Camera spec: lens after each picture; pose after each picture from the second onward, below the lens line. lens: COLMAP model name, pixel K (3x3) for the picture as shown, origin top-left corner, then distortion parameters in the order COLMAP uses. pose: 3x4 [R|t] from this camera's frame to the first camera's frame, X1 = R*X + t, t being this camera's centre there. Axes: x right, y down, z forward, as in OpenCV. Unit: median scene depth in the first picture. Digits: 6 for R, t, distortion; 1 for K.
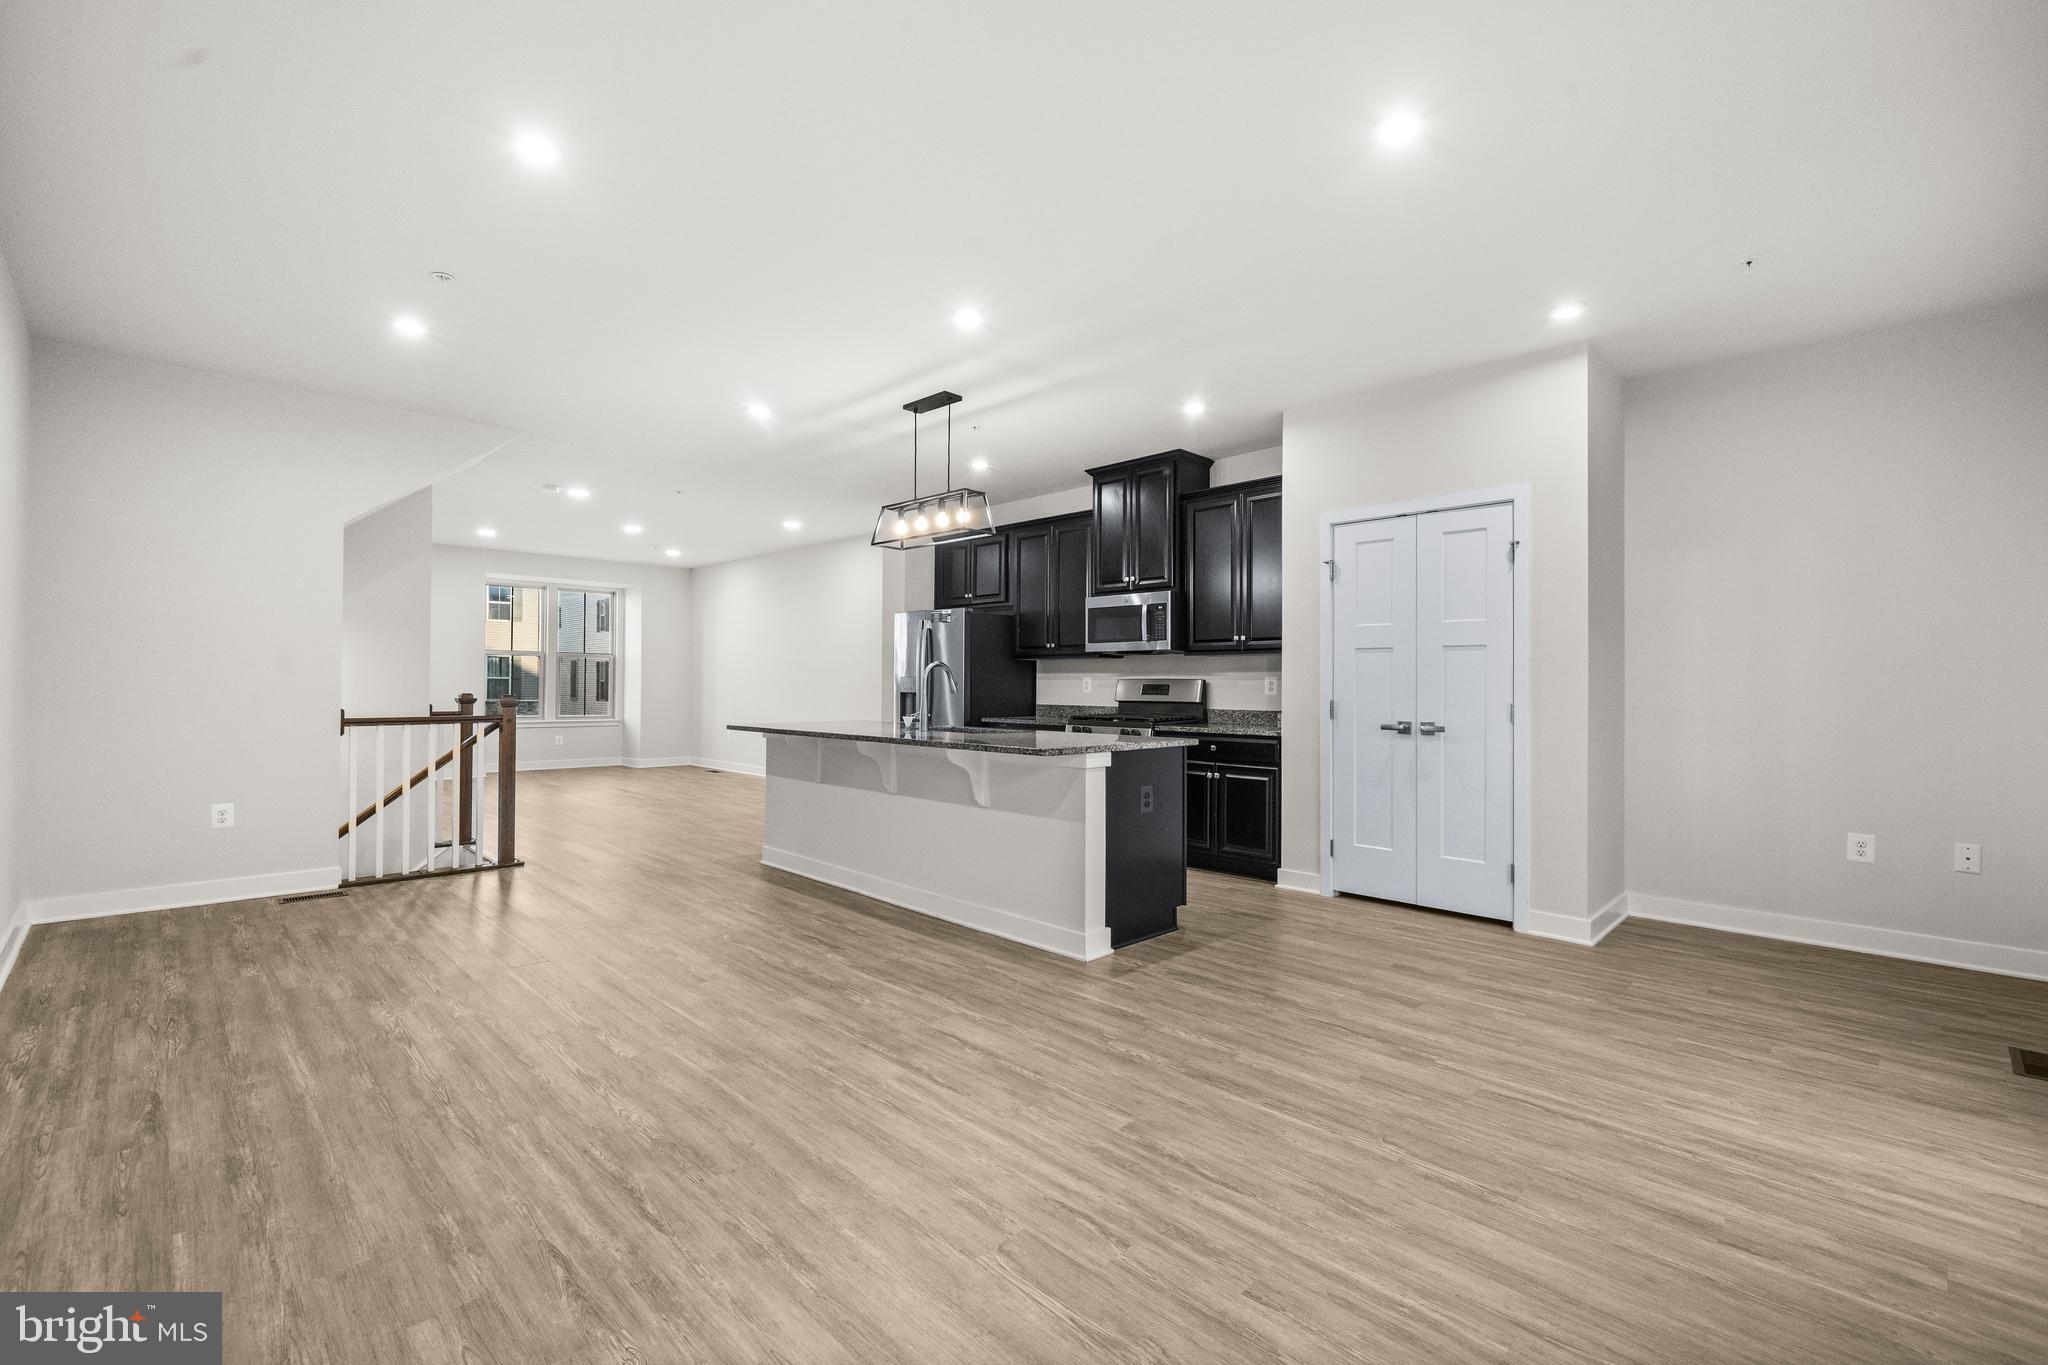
lens RADIAL K [[884.0, 0, 1028.4], [0, 884.0, 677.6], [0, 0, 1]] dist [-0.001906, 0.000427]
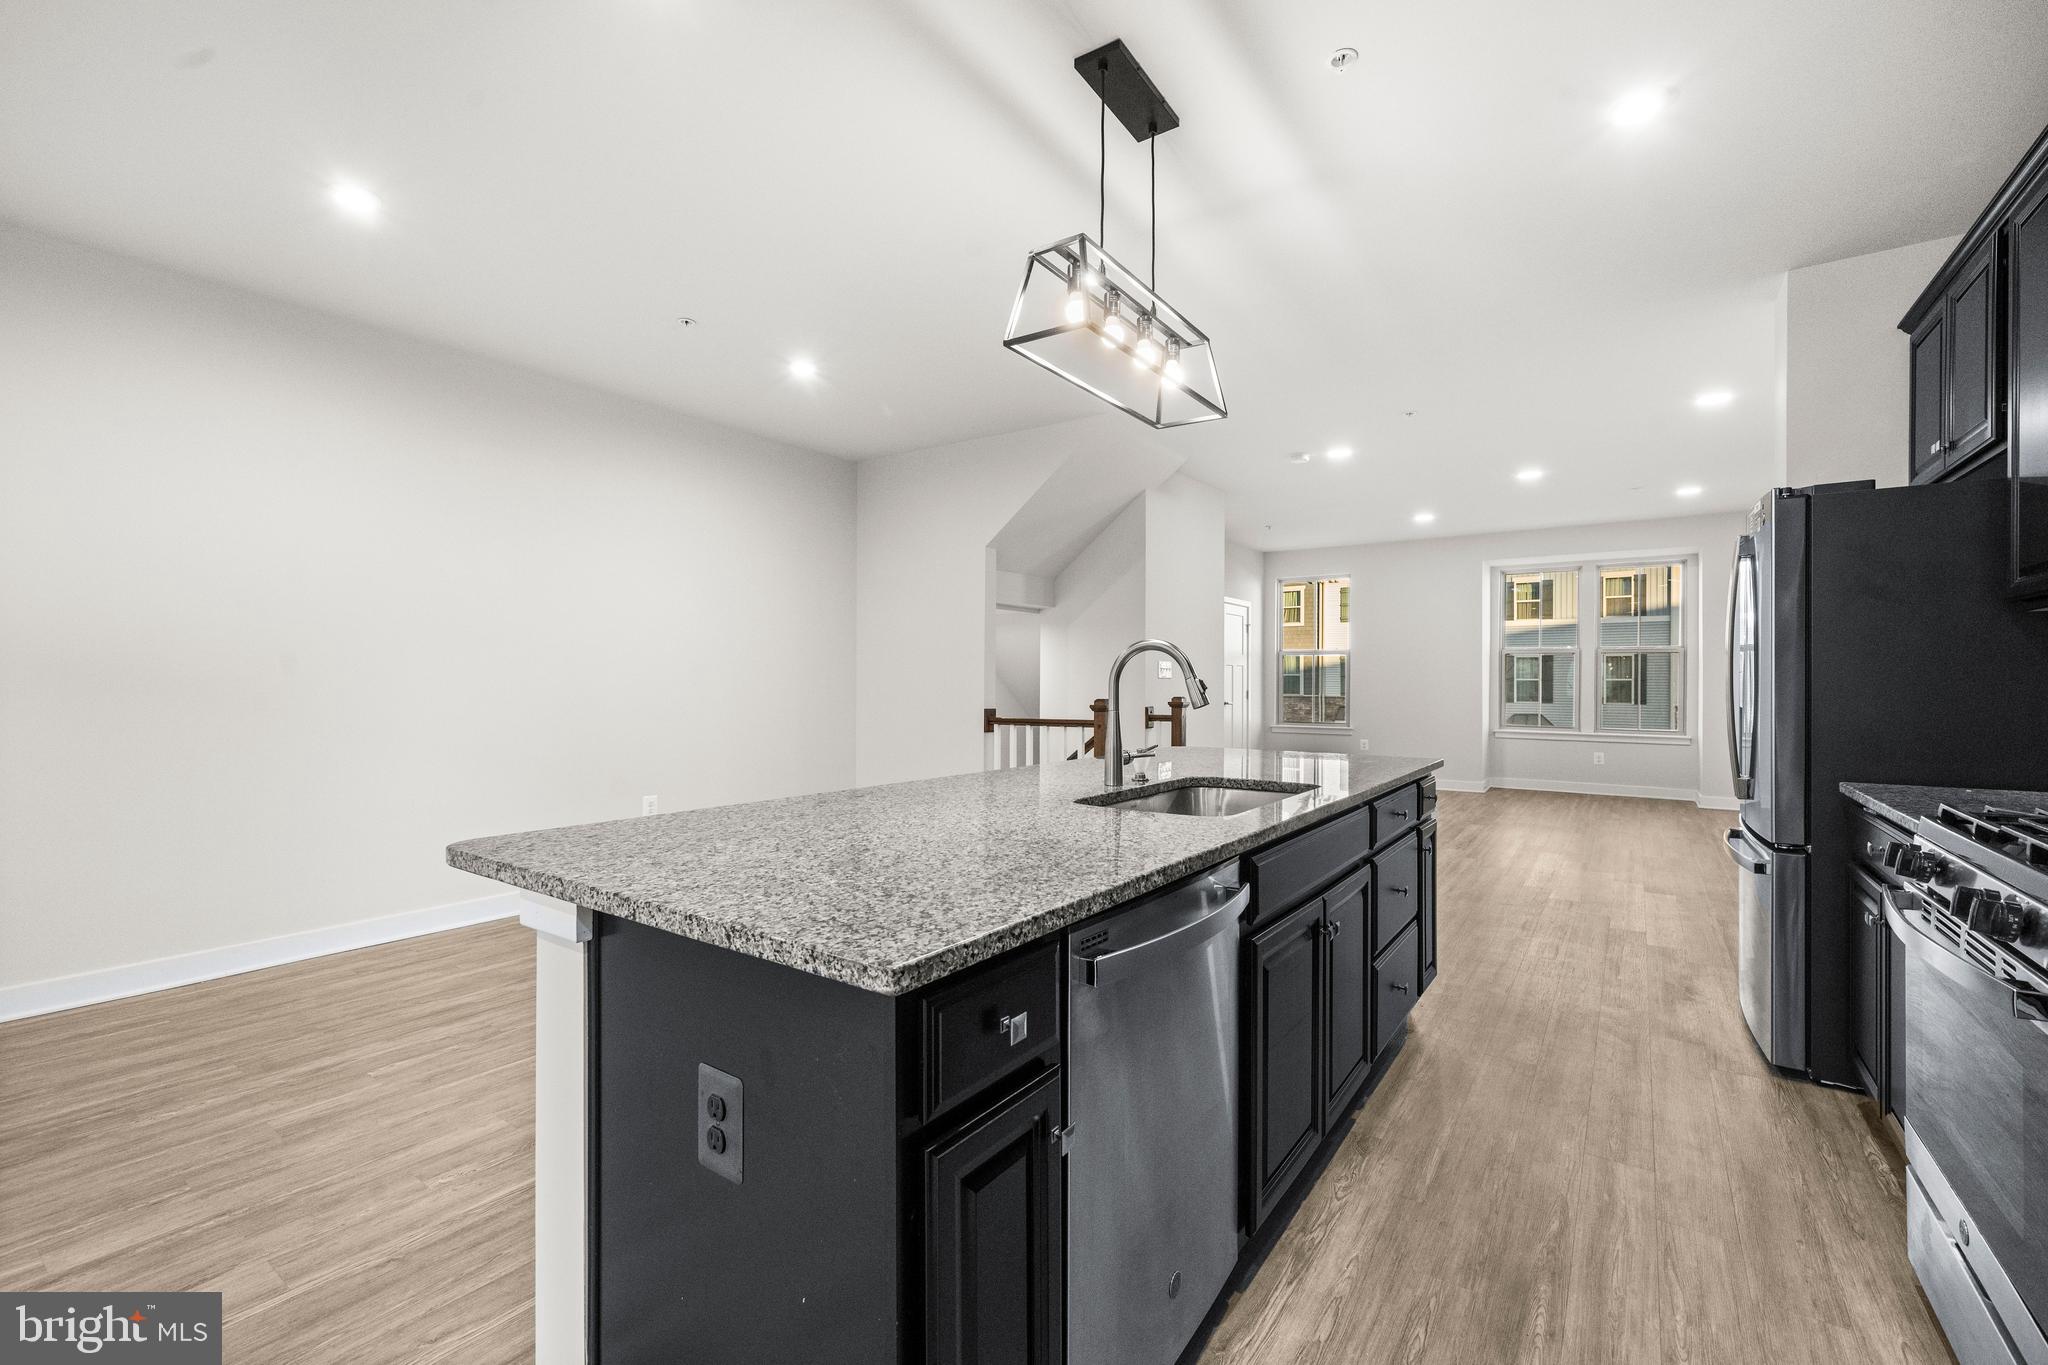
lens RADIAL K [[850.6, 0, 1019.7], [0, 850.6, 684.7], [0, 0, 1]] dist [-0.009285, -0.000275]
pose [[0.165333, -0.009918, -0.986188, 0.309844], [0.011560, 0.999900, -0.008118, 0.012216], [0.986170, -0.010058, 0.165431, 0.833830]]
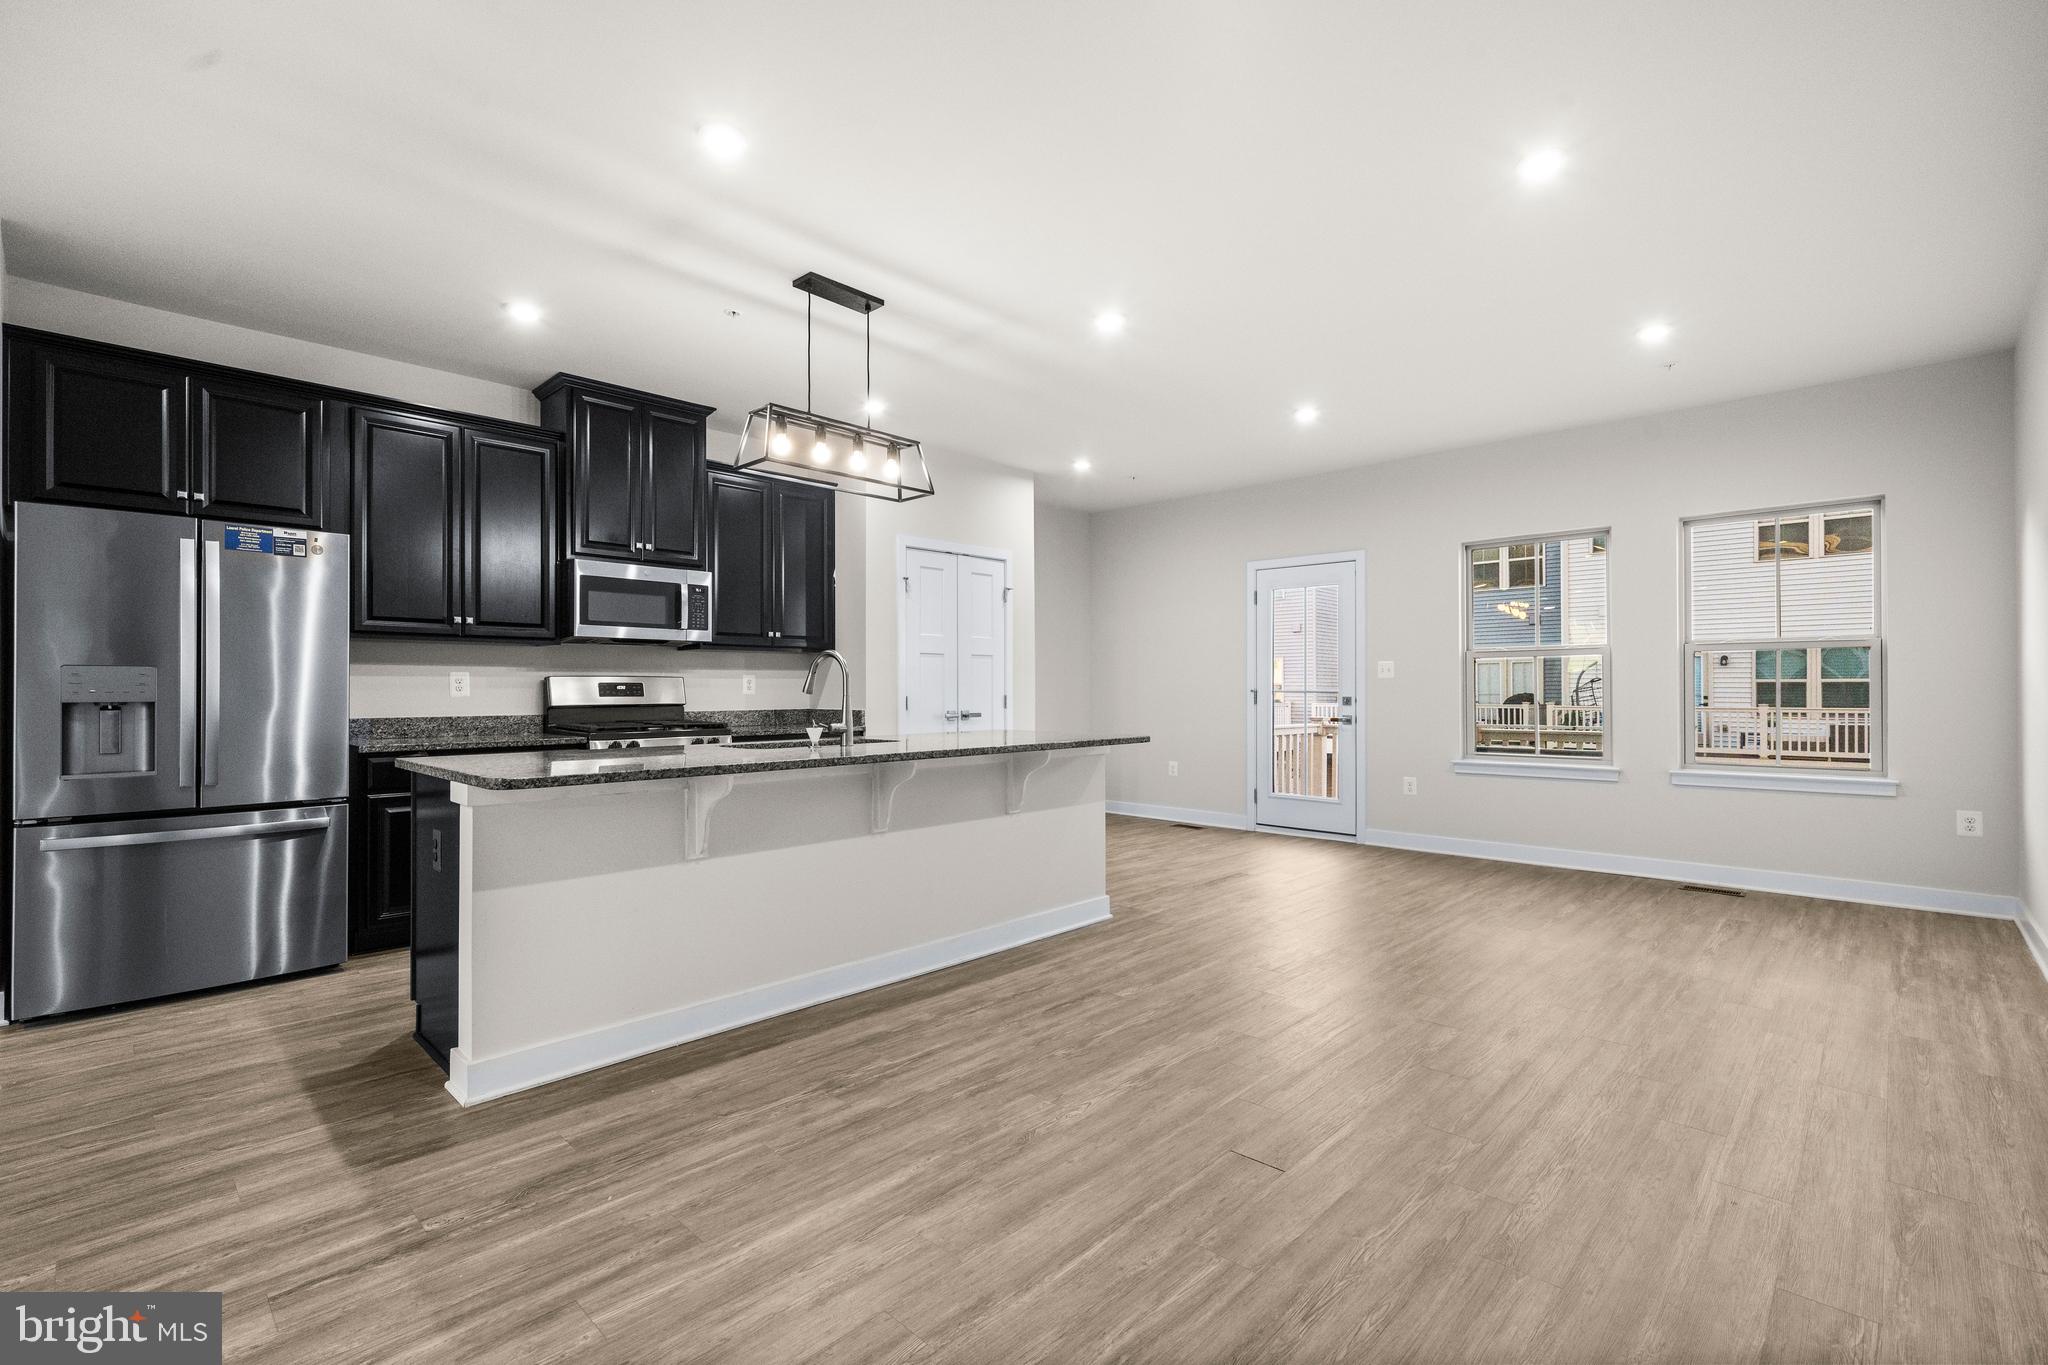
lens RADIAL K [[884.0, 0, 1032.4], [0, 884.0, 685.0], [0, 0, 1]] dist [-0.001906, 0.000427]
pose [[-0.016530, -0.002219, 0.999861, -0.815085], [-0.005680, 0.999982, 0.002126, 0.007681], [-0.999847, -0.005644, -0.016542, 0.827652]]
